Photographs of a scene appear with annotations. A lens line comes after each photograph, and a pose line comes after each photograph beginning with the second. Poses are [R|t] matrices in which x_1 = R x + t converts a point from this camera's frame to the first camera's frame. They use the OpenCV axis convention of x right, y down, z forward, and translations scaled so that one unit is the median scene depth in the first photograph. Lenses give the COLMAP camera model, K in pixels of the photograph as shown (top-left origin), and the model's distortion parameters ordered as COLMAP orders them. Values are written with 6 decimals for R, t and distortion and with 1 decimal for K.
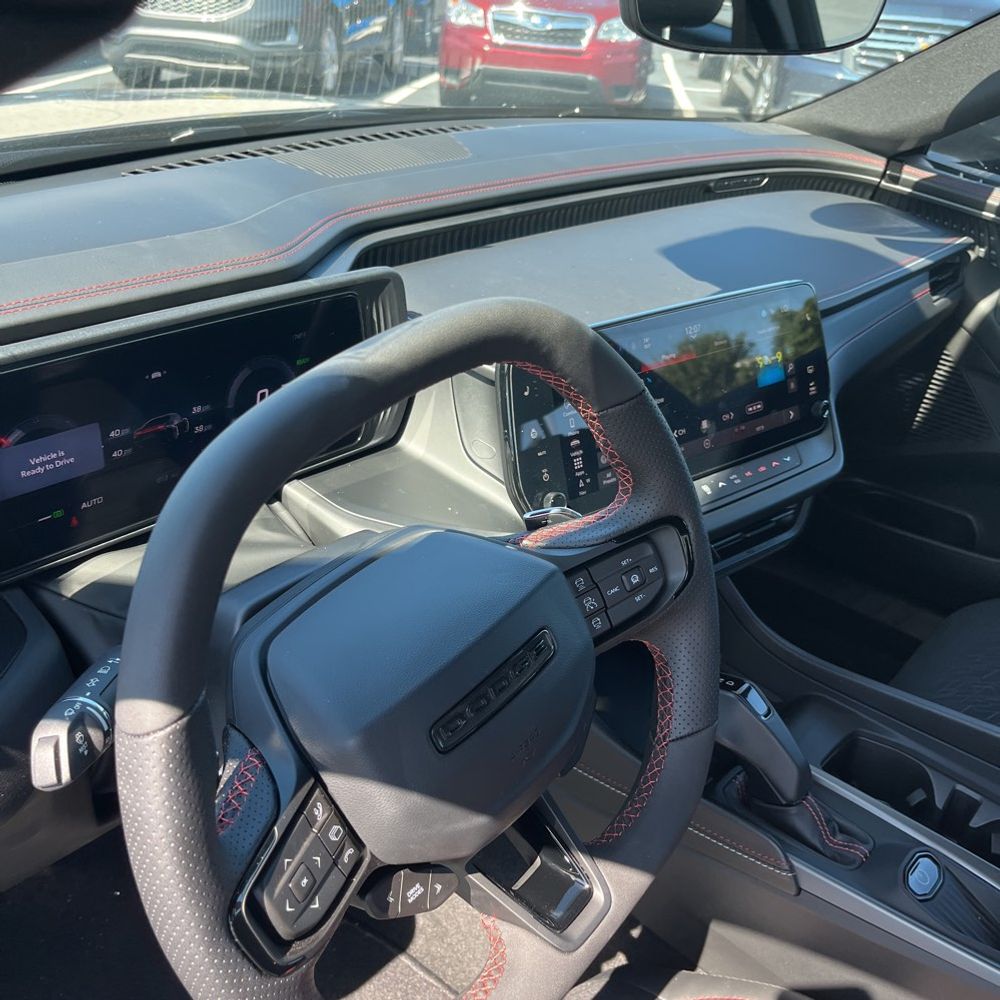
lens RADIAL K [[993.9, 0, 503.1], [0, 993.9, 506.4], [0, 0, 1]] dist [0.019149, -0.035406]
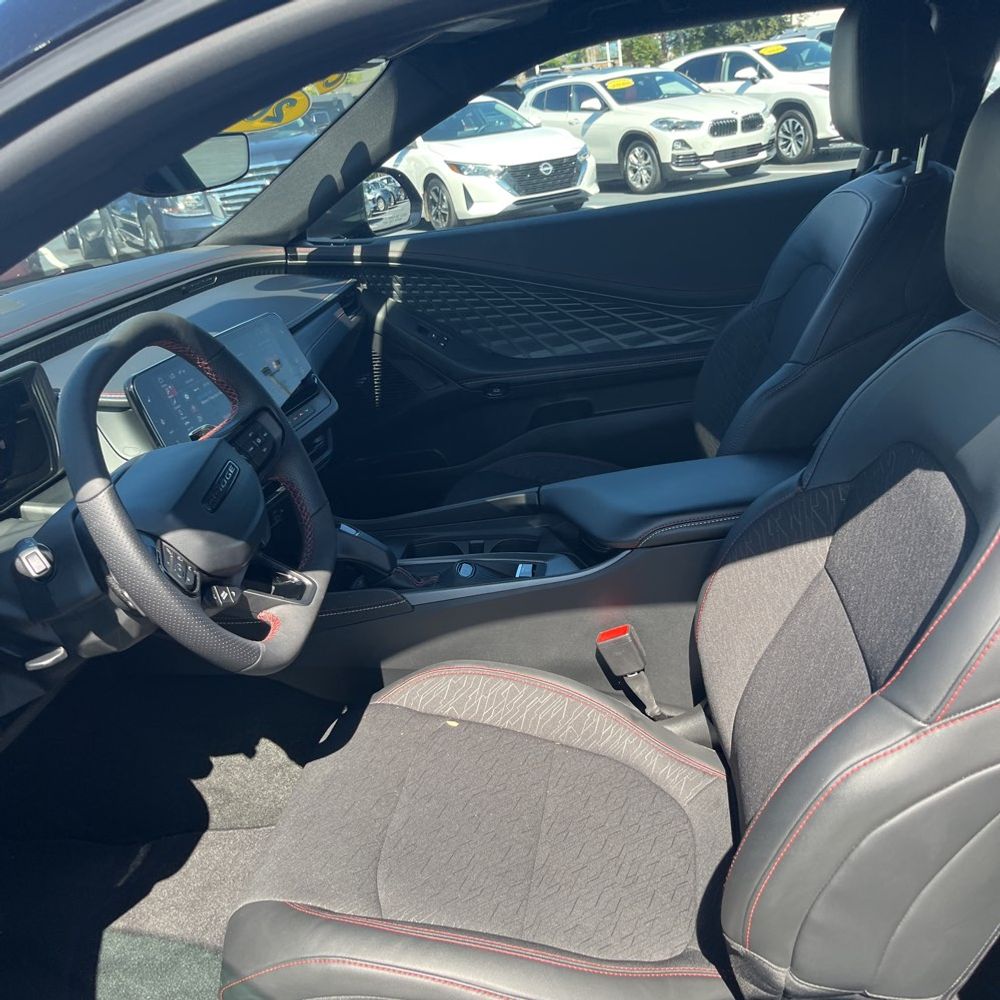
lens RADIAL K [[996.8, 0, 500.0], [0, 996.8, 500.0], [0, 0, 1]] dist [0.024298, -0.005508]
pose [[0.811748, -0.363892, 0.456780, -0.194627], [0.427560, 0.903084, -0.040382, 0.213630], [-0.397816, 0.228081, 0.888663, -0.419988]]
